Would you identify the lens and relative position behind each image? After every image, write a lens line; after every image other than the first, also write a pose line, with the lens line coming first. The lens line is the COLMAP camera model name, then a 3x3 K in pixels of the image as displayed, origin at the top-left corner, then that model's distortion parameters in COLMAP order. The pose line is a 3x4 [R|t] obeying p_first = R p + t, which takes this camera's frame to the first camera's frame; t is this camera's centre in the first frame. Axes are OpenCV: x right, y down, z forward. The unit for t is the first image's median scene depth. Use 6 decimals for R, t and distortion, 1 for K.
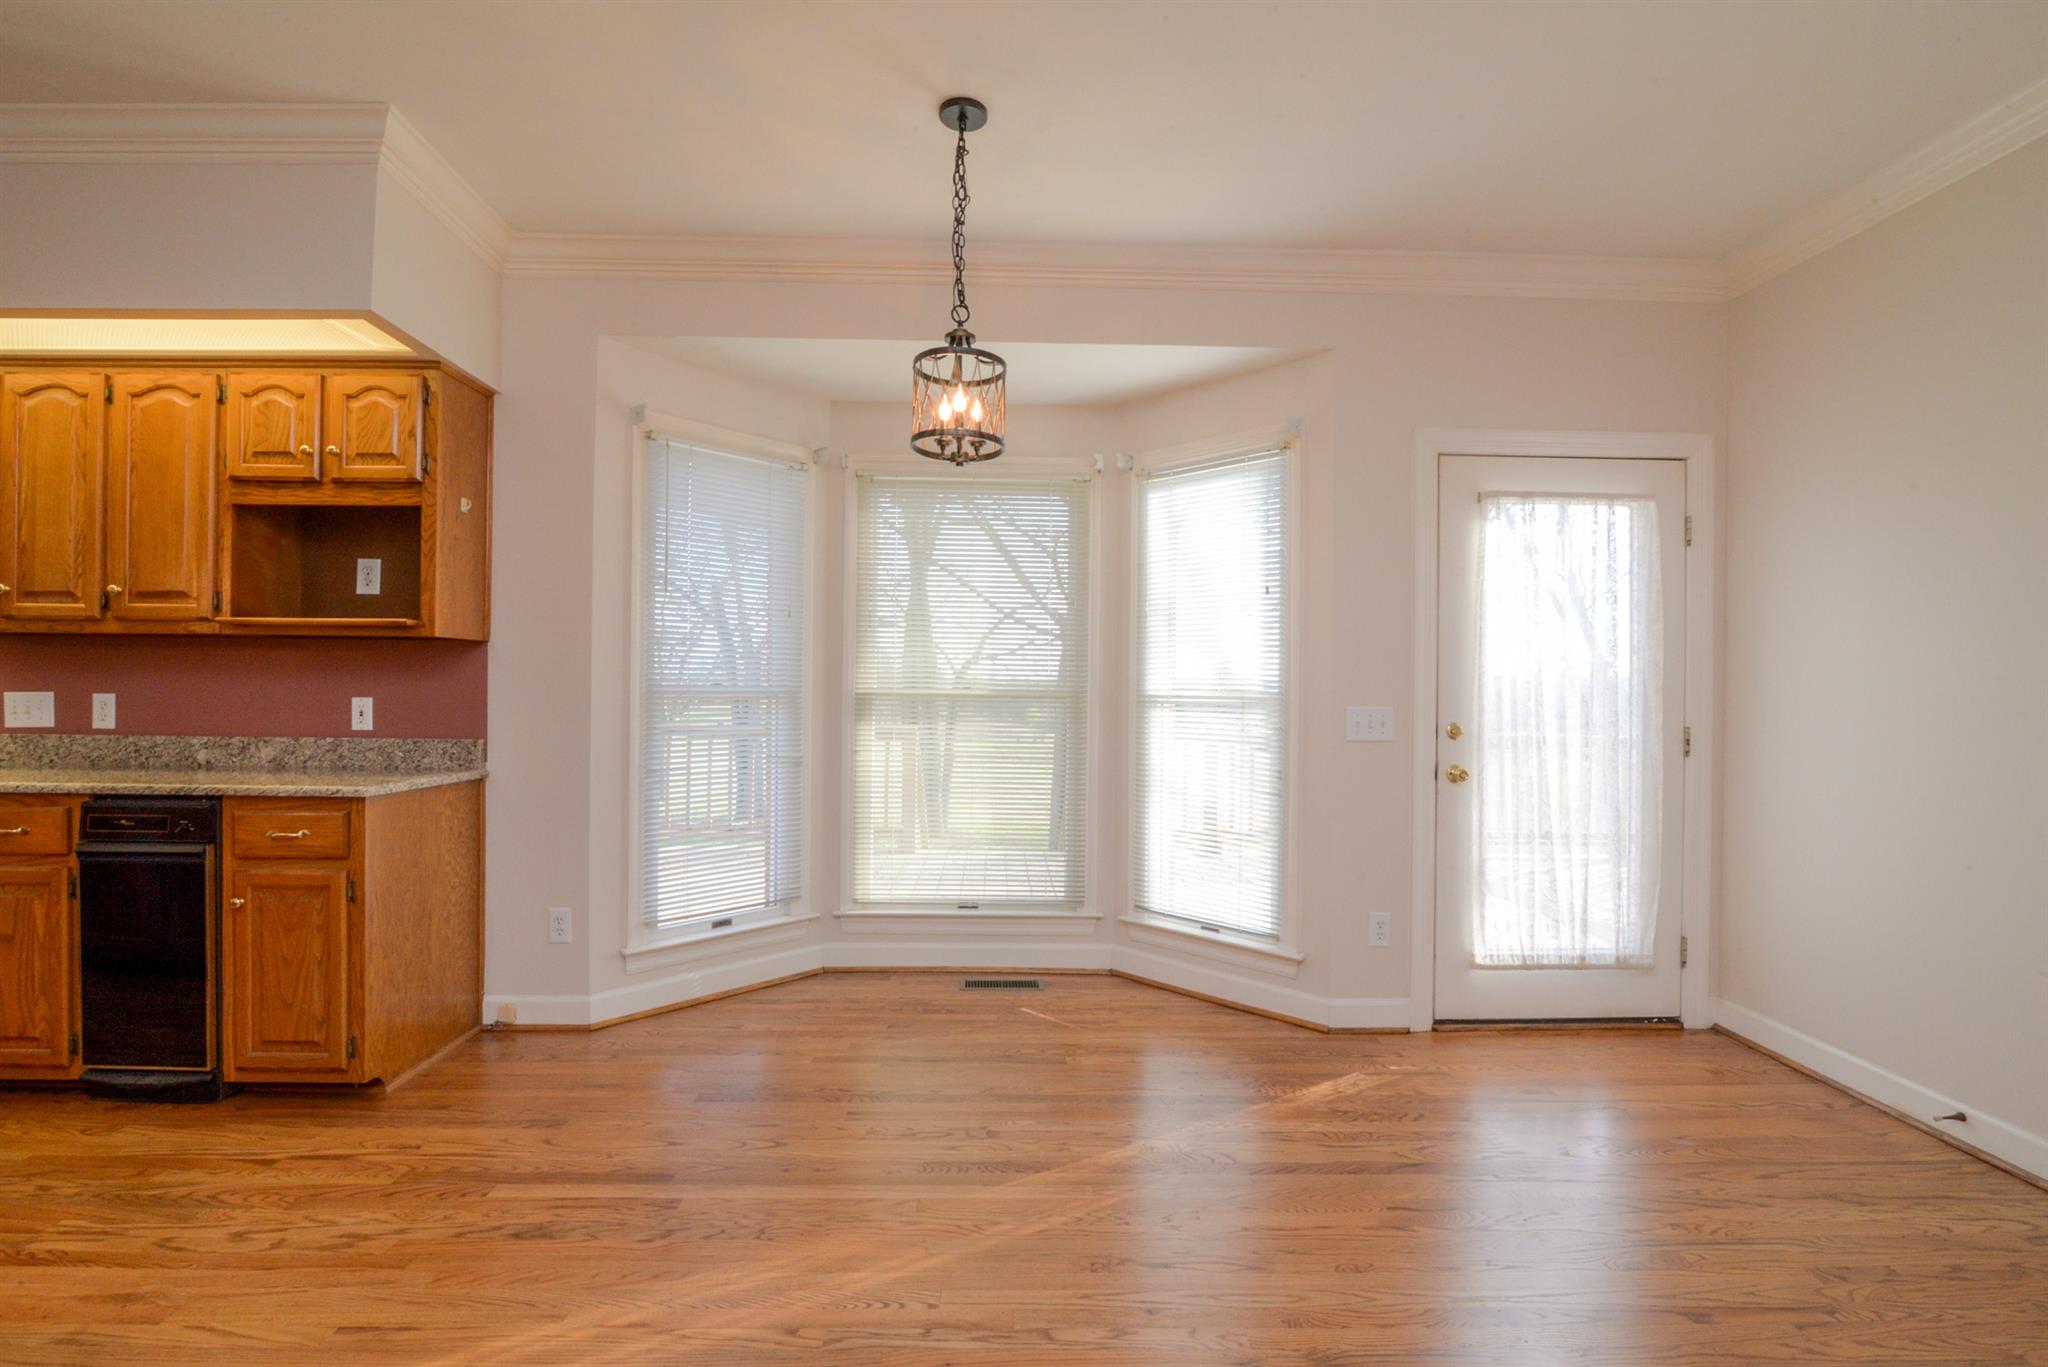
lens RADIAL K [[950.0, 0, 1022.3], [0, 950.0, 696.5], [0, 0, 1]] dist [-0.017133, 0.000971]
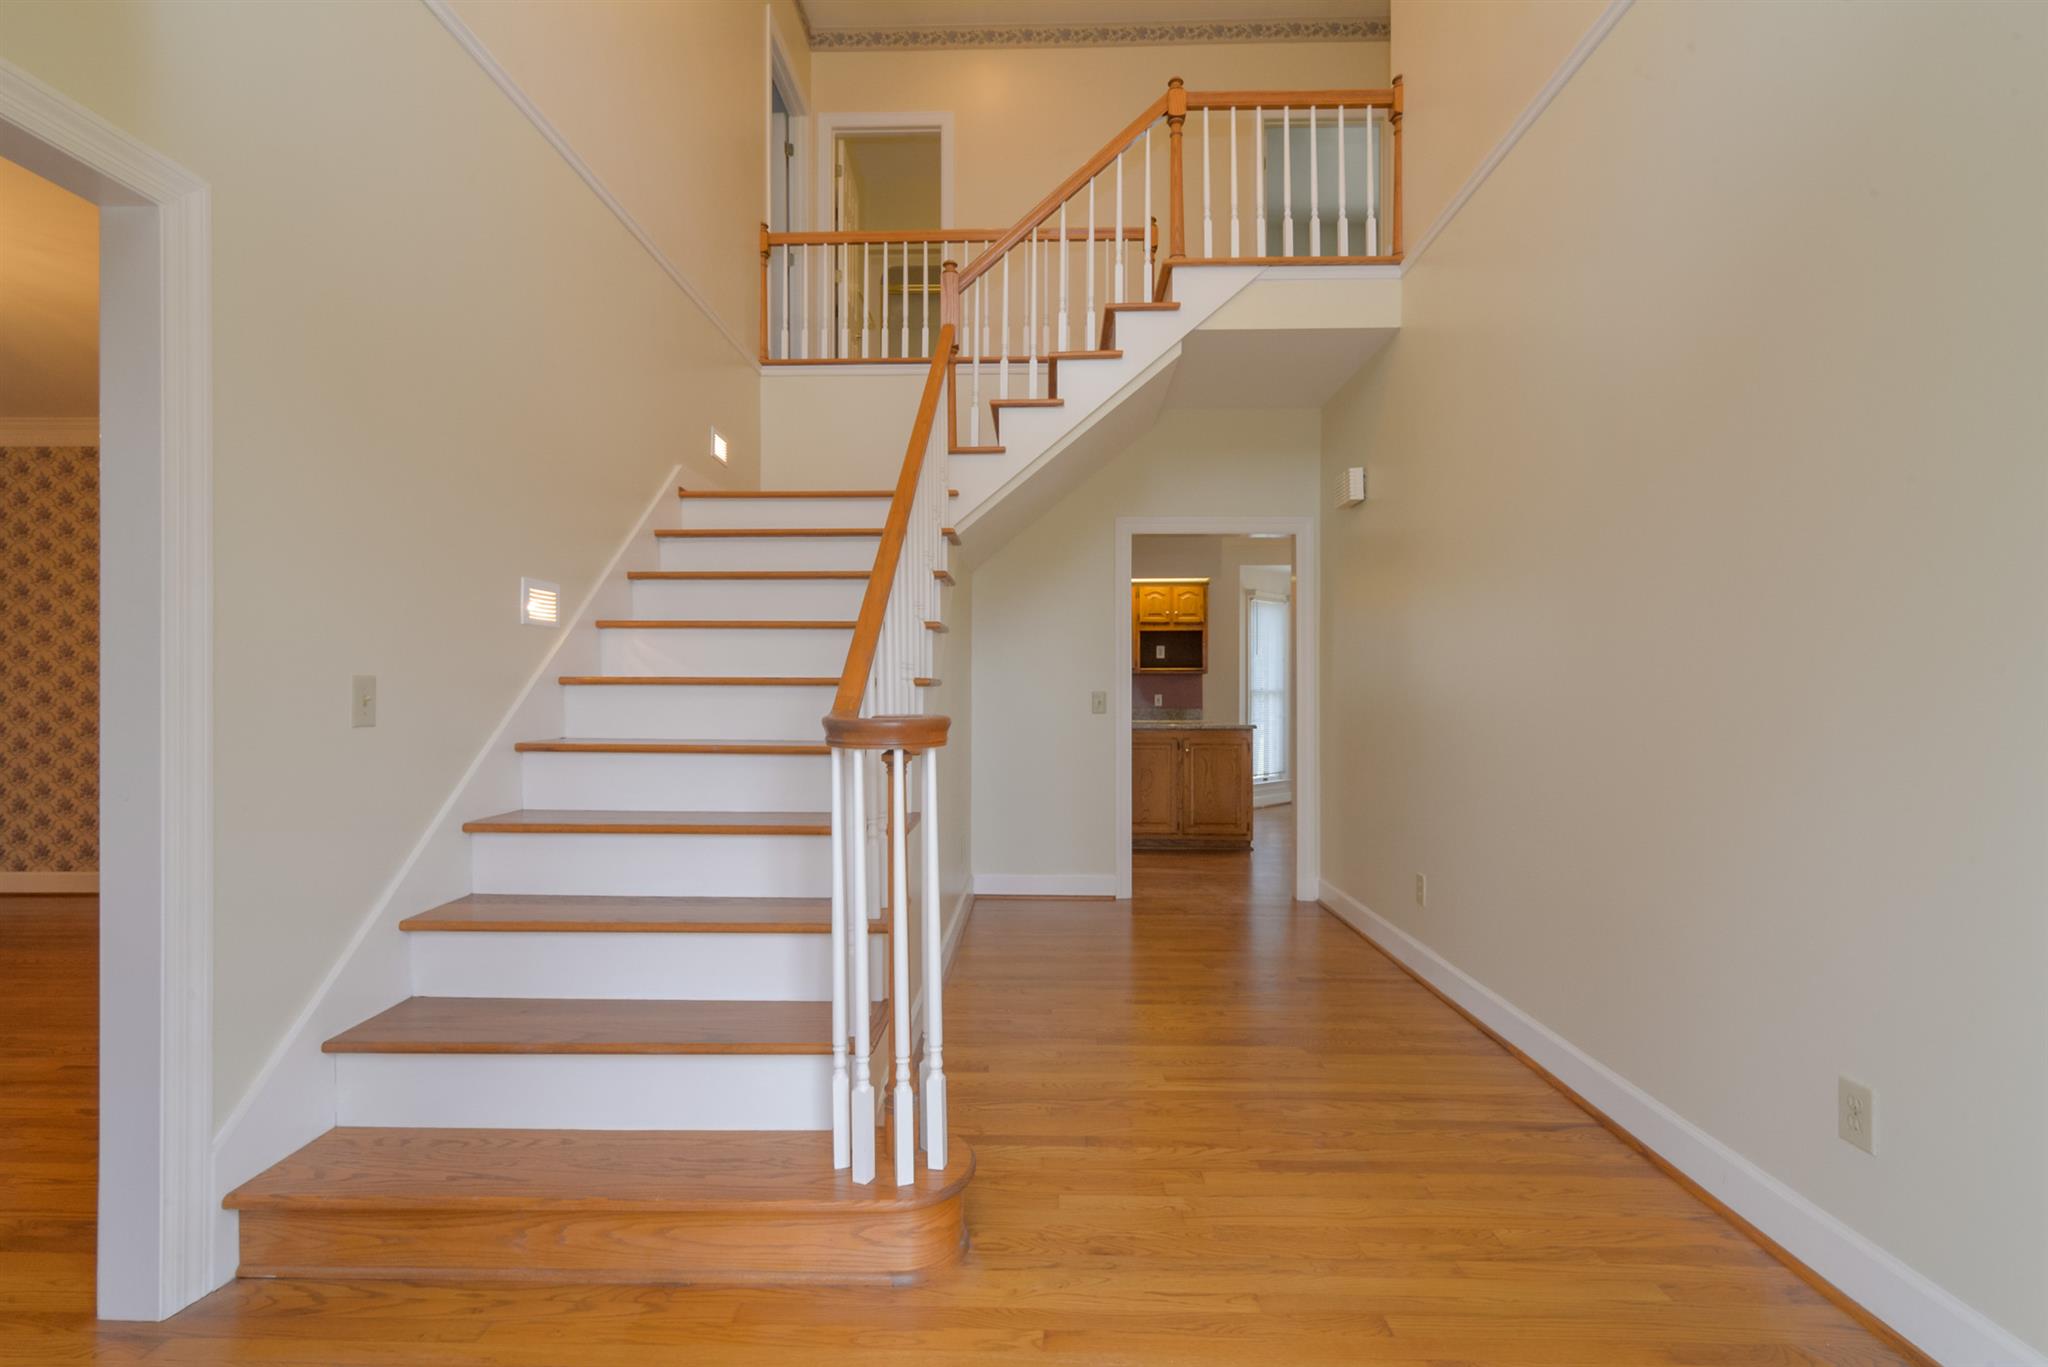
lens RADIAL K [[950.0, 0, 1022.3], [0, 950.0, 696.5], [0, 0, 1]] dist [-0.017133, 0.000971]
pose [[0.998865, -0.012230, -0.046036, -1.077876], [0.012118, 0.999923, -0.002701, 0.009914], [0.046065, 0.002140, 0.998936, -2.061049]]
